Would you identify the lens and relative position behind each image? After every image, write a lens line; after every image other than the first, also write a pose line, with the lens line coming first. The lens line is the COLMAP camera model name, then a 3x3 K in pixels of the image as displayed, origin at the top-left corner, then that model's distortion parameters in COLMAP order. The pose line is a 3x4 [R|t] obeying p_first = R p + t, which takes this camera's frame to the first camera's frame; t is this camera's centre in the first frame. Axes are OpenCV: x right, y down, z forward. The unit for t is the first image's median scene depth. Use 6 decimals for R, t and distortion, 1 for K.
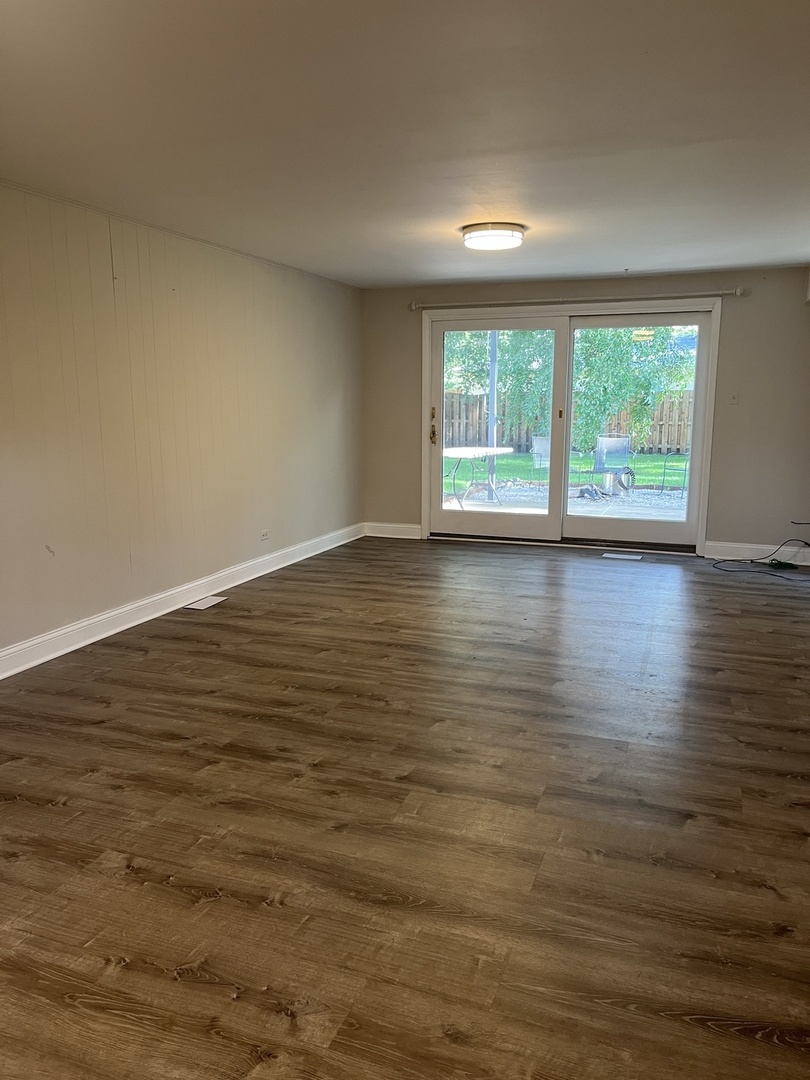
lens RADIAL K [[815.3, 0, 400.2], [0, 815.3, 542.6], [0, 0, 1]] dist [0.040618, -0.063229]
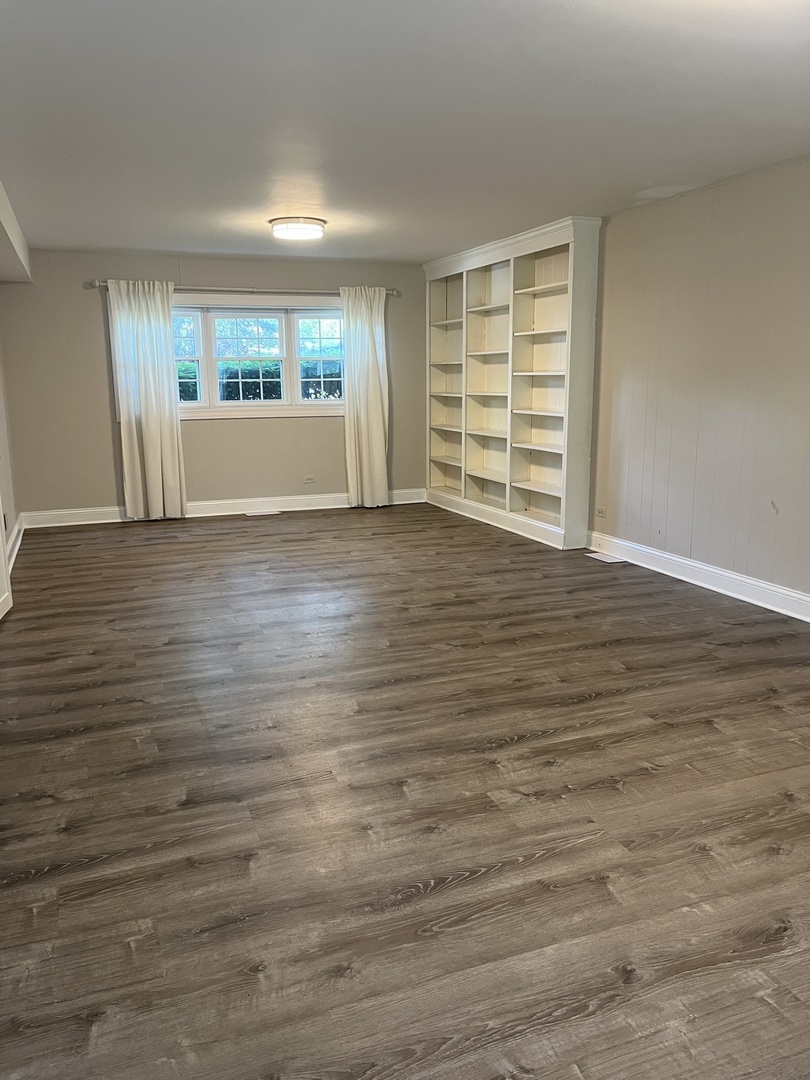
lens RADIAL K [[815.3, 0, 400.2], [0, 815.3, 542.6], [0, 0, 1]] dist [0.040618, -0.063229]
pose [[-0.745388, 0.145836, -0.650483, 0.742506], [-0.108329, 0.936309, 0.334051, -0.295315], [0.657770, 0.319464, -0.682115, 1.693770]]
